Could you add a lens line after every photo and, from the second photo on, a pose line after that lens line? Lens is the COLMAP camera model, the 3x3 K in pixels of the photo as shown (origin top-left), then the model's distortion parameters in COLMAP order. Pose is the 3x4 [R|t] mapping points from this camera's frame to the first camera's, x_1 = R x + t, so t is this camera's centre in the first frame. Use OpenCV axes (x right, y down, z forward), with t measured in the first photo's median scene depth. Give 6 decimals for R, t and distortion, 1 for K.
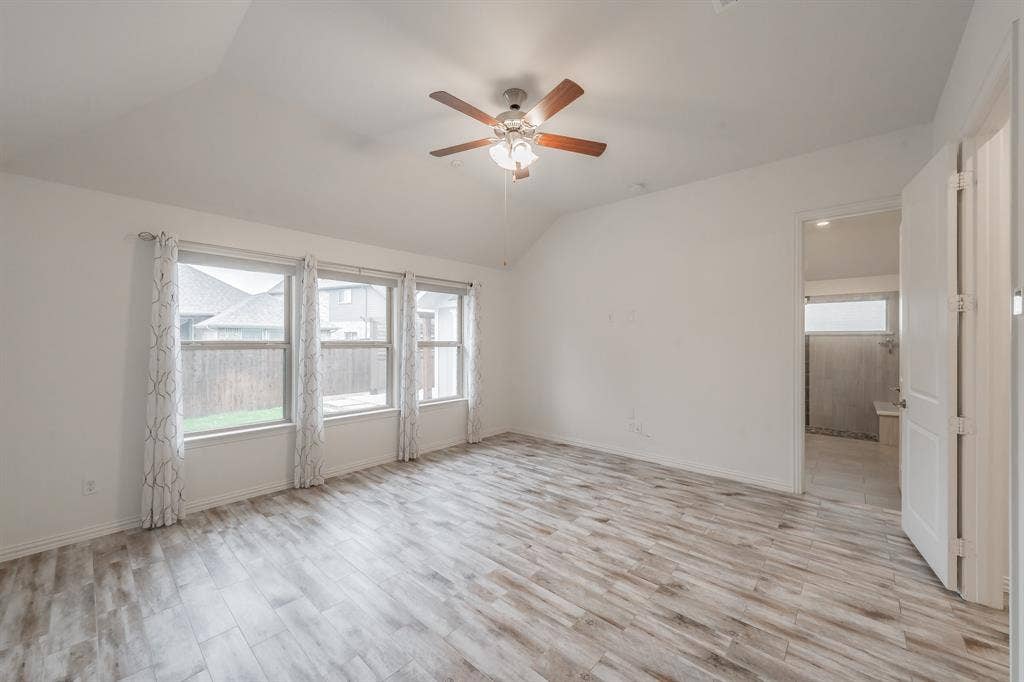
lens RADIAL K [[427.2, 0, 503.6], [0, 427.2, 340.4], [0, 0, 1]] dist [0.000199, -0.000117]
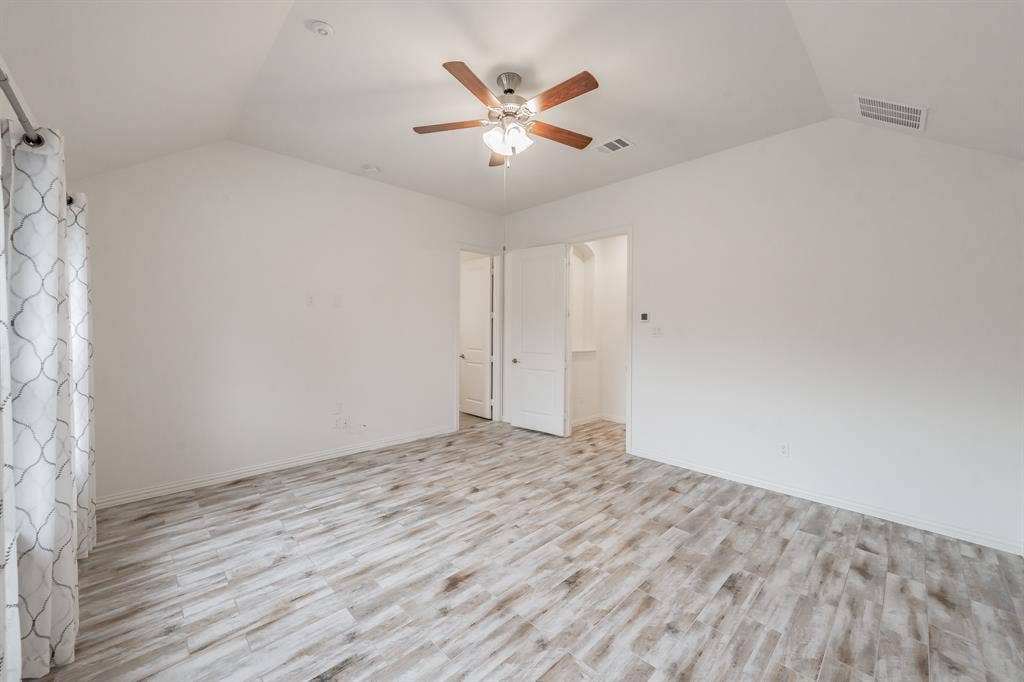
lens RADIAL K [[427.2, 0, 506.0], [0, 427.2, 340.9], [0, 0, 1]] dist [0.000199, -0.000117]
pose [[-0.022717, -0.033374, 0.999185, -0.775588], [-0.005014, 0.999434, 0.033268, -0.006597], [-0.999729, -0.004254, -0.022872, 0.837730]]
